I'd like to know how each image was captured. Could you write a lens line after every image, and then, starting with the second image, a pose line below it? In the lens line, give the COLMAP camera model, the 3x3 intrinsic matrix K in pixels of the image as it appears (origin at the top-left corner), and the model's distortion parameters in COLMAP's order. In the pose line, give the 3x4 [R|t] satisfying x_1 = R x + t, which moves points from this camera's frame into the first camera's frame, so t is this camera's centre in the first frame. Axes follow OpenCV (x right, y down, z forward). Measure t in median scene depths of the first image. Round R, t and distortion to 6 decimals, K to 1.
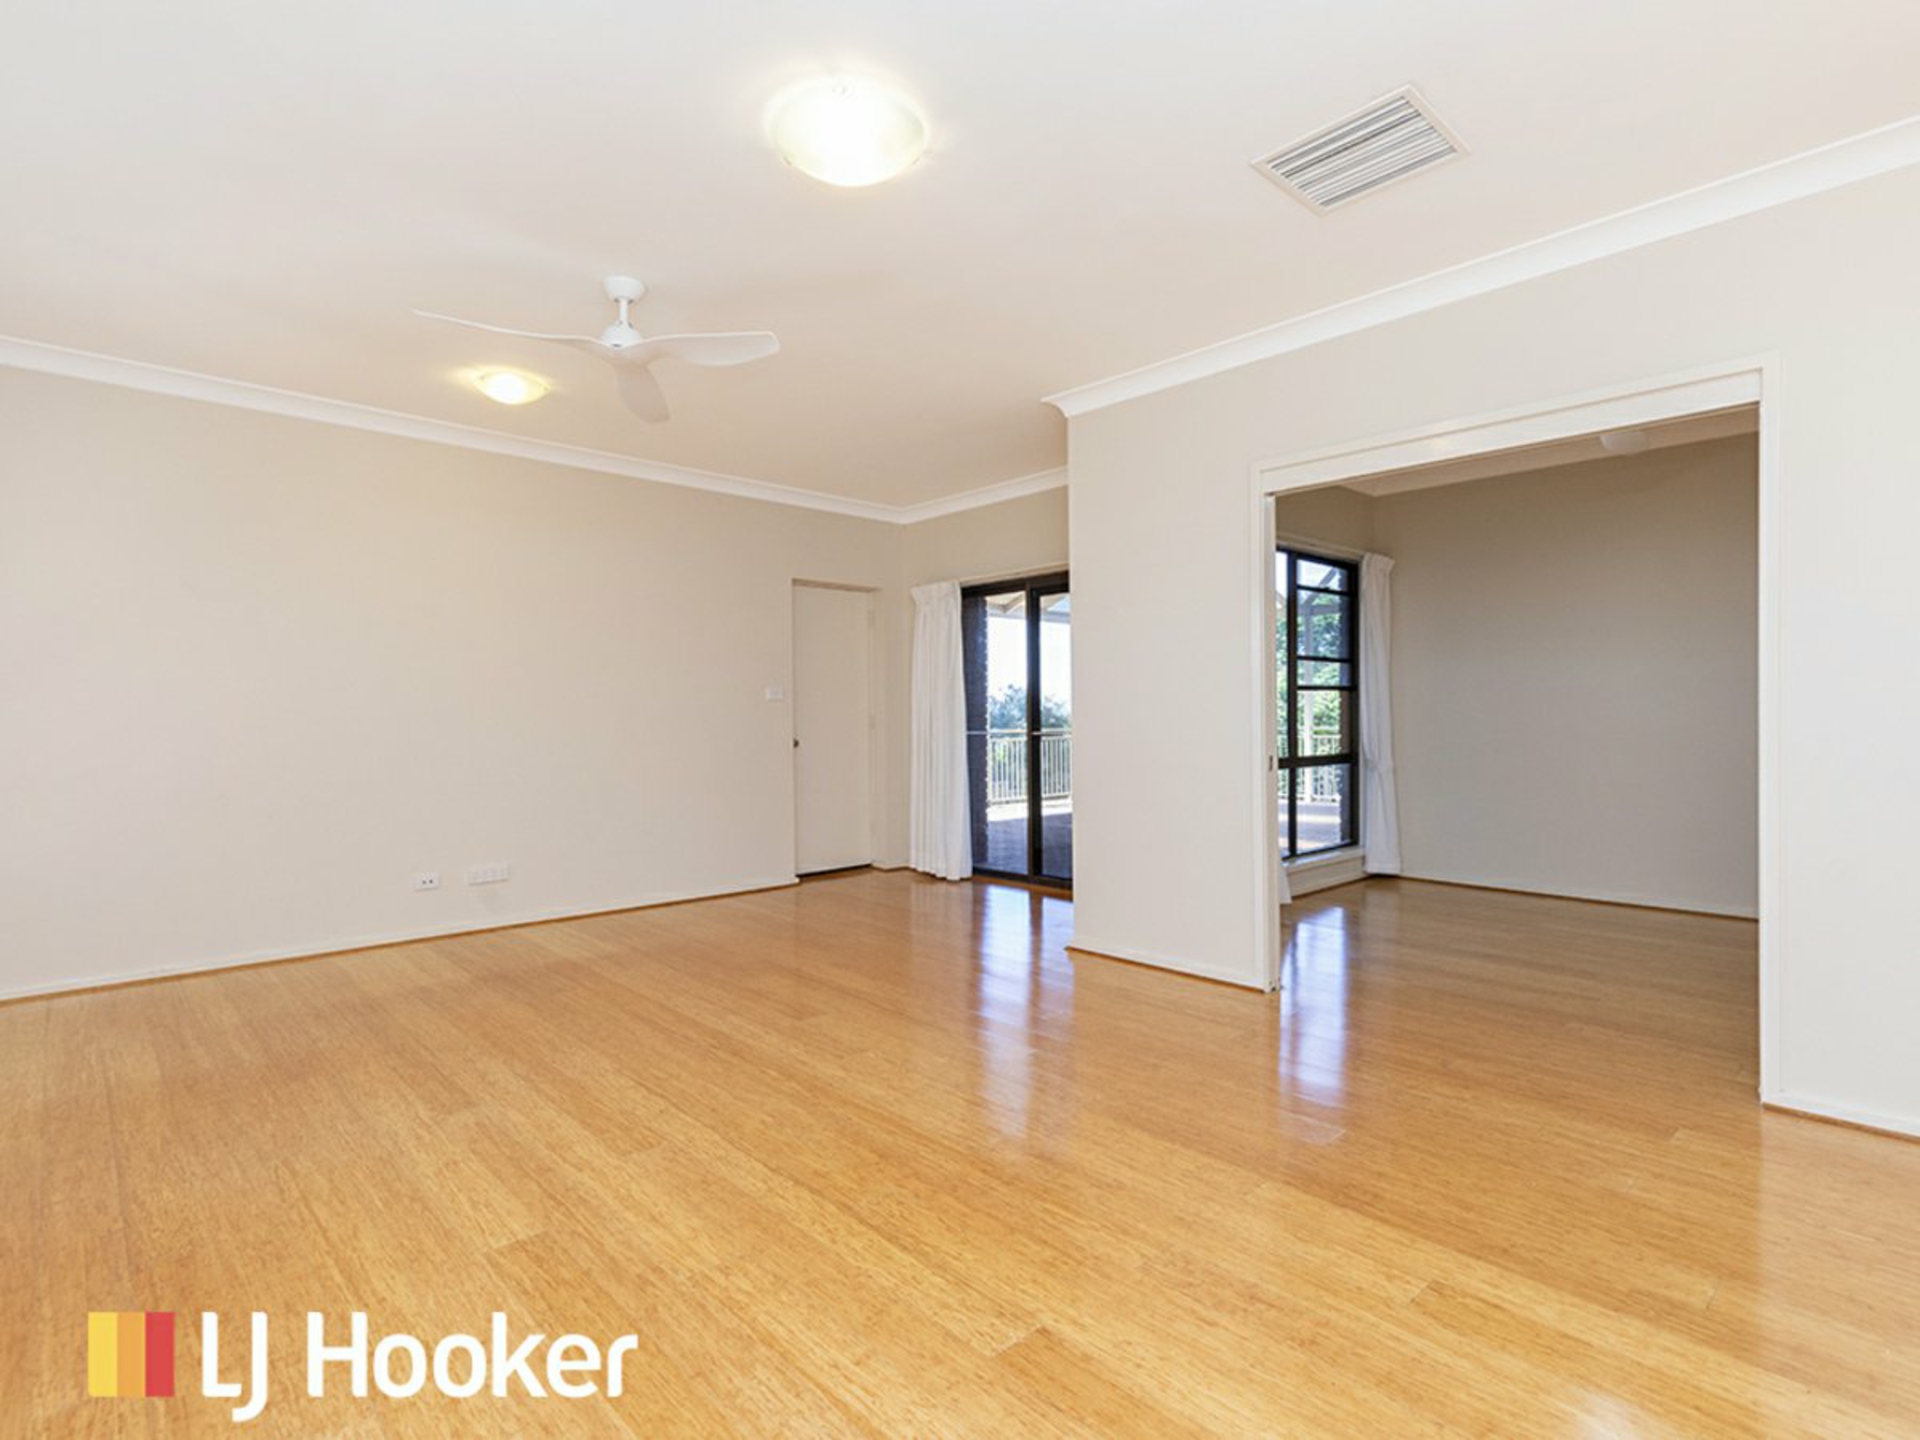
lens RADIAL K [[973.0, 0, 979.0], [0, 973.0, 729.2], [0, 0, 1]] dist [0.003787, 0.002539]
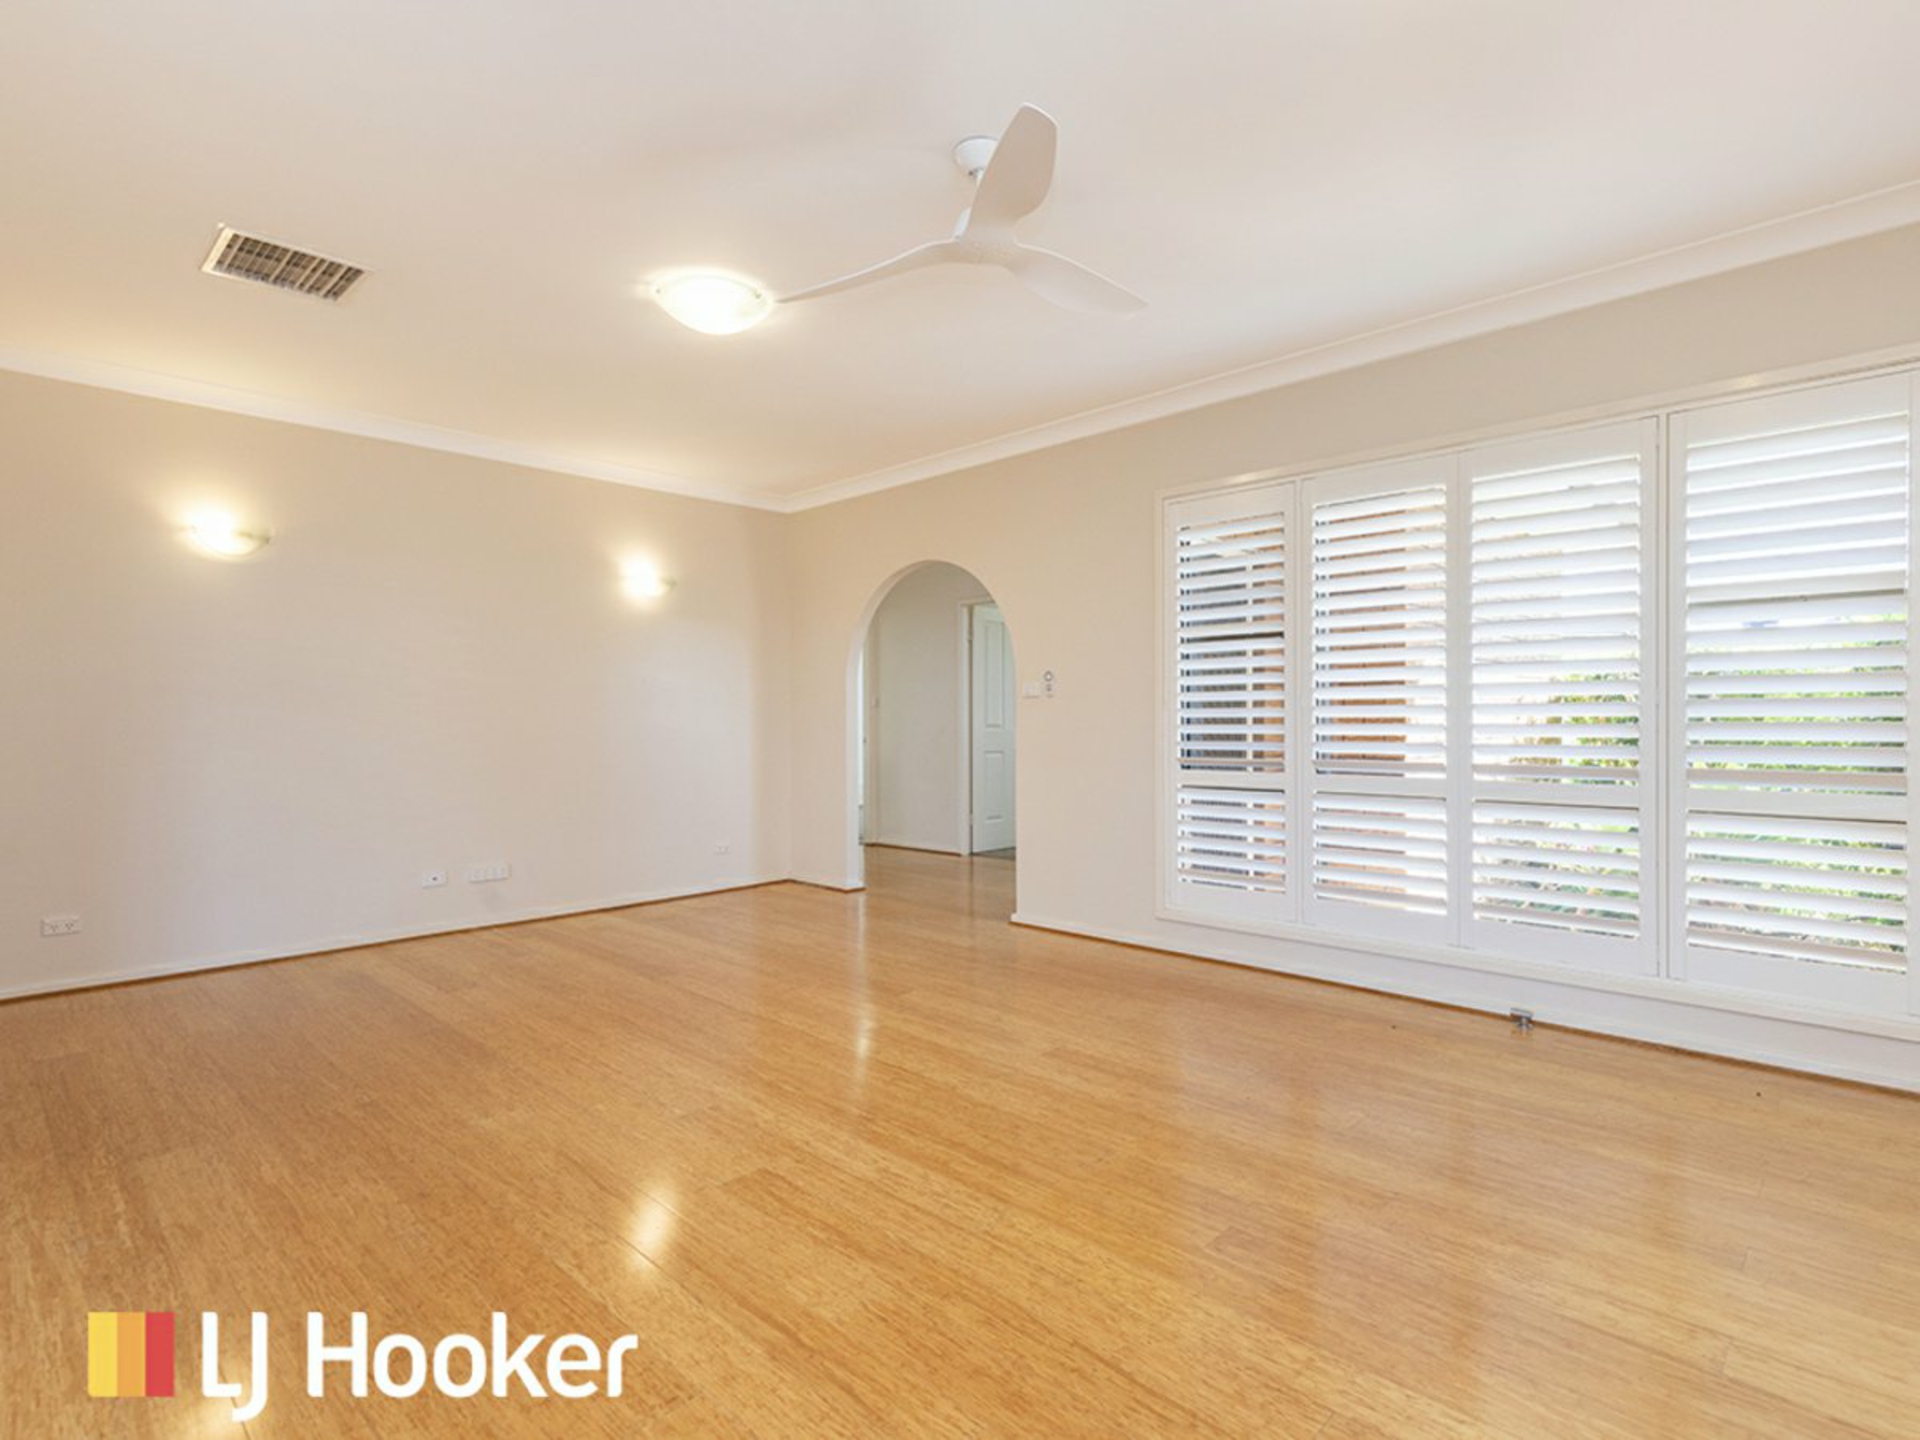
lens RADIAL K [[973.0, 0, 975.4], [0, 973.0, 722.8], [0, 0, 1]] dist [0.003787, 0.002539]
pose [[-0.998624, 0.013353, -0.050712, -0.352946], [0.012566, 0.999796, 0.015805, -0.020933], [0.050913, 0.015146, -0.998588, 1.970414]]
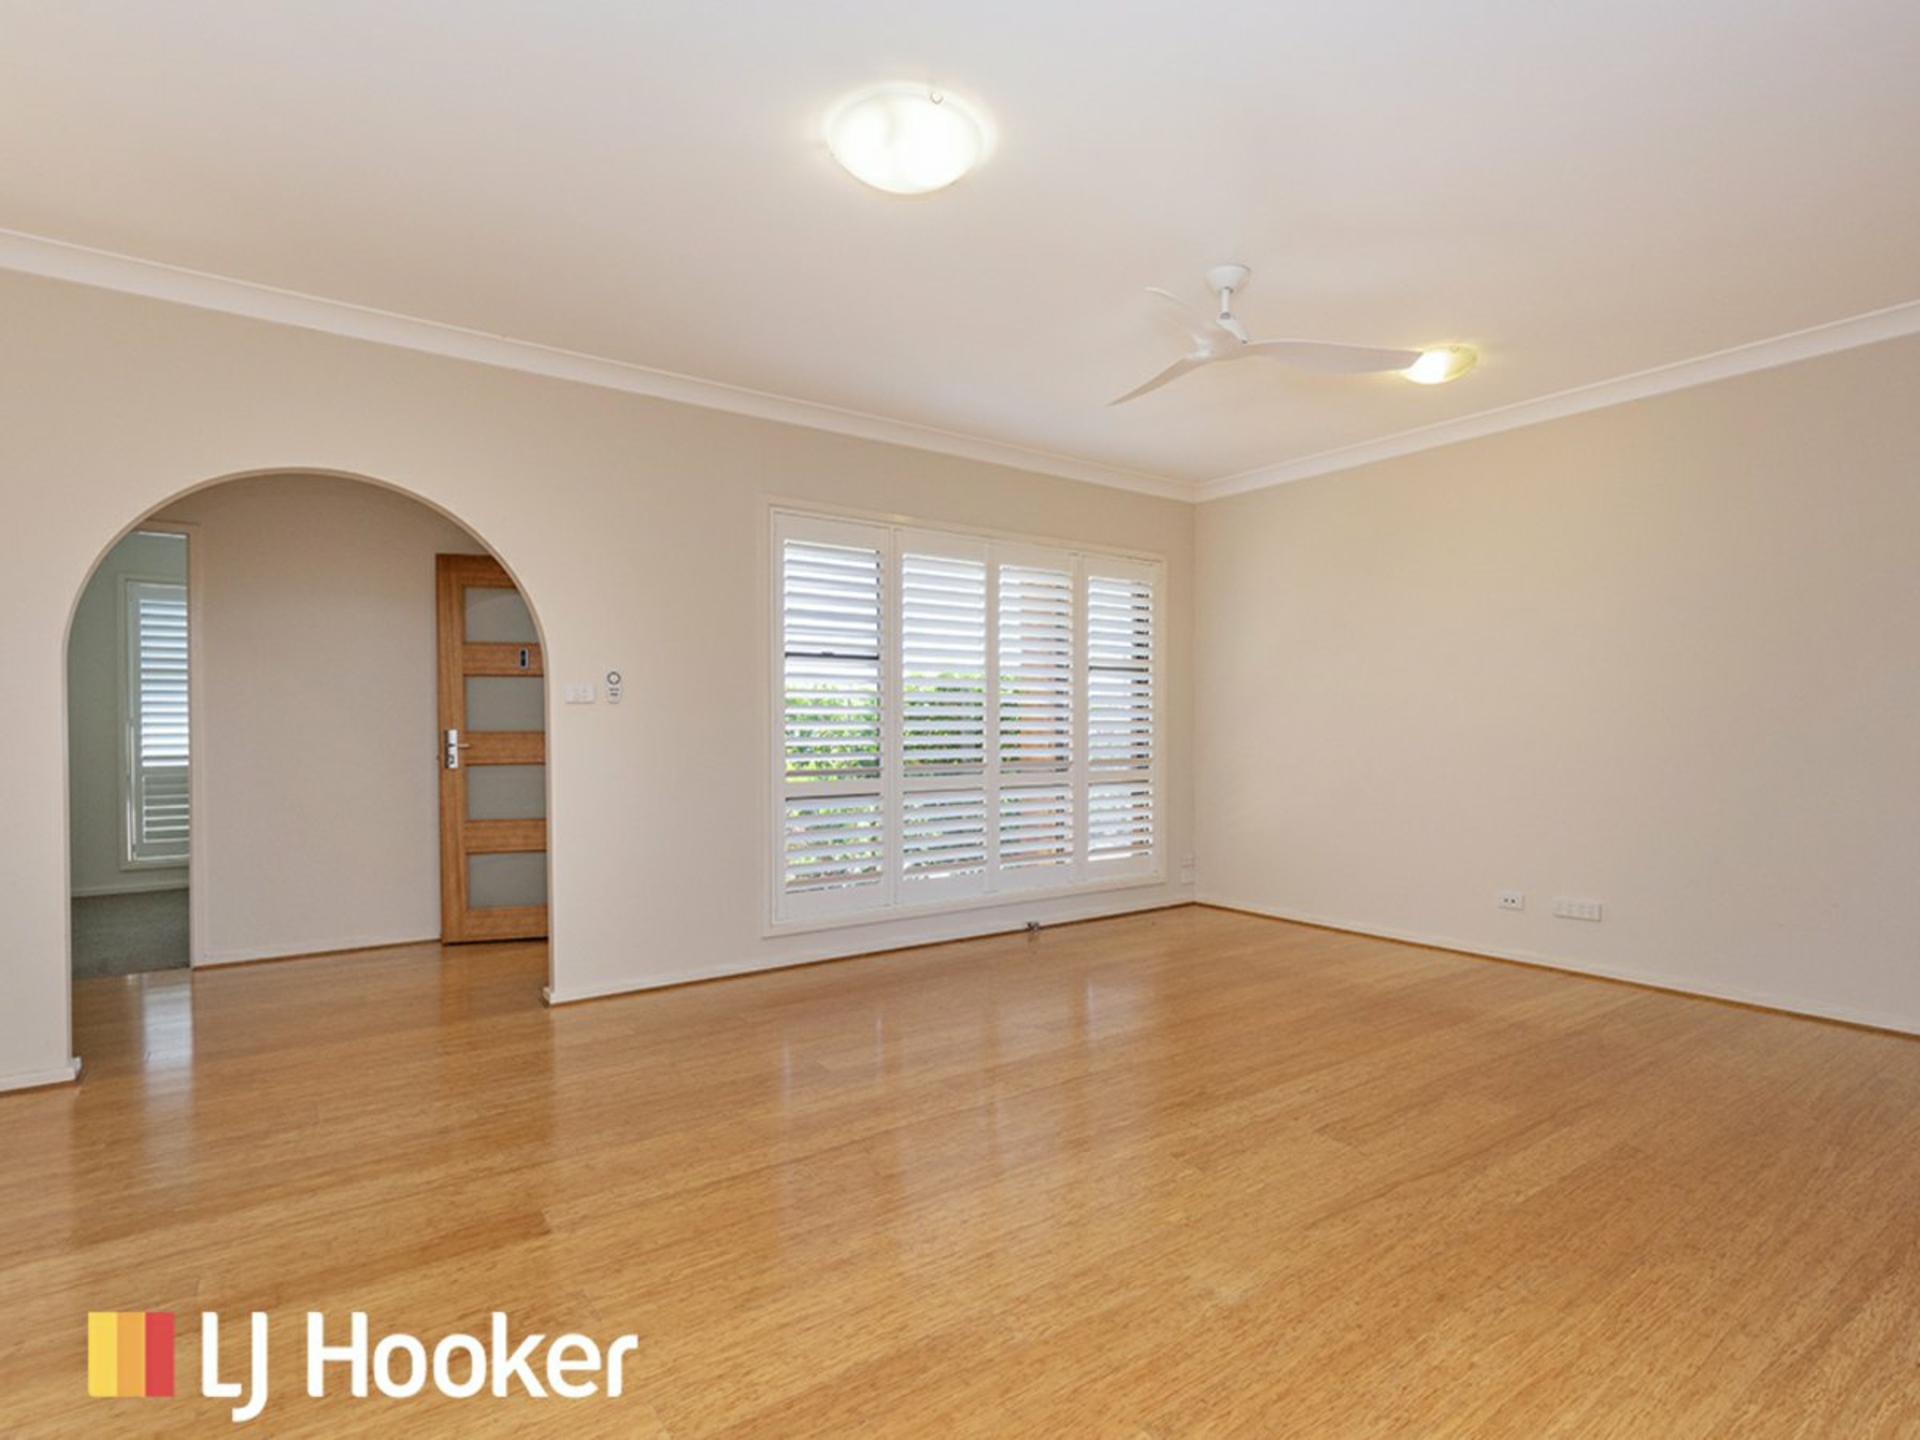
lens RADIAL K [[973.0, 0, 978.2], [0, 973.0, 730.4], [0, 0, 1]] dist [0.003787, 0.002539]
pose [[-0.126389, 0.011984, -0.991908, 0.703954], [-0.010749, 0.999852, 0.013449, -0.024273], [0.991922, 0.012362, -0.126242, 0.979030]]
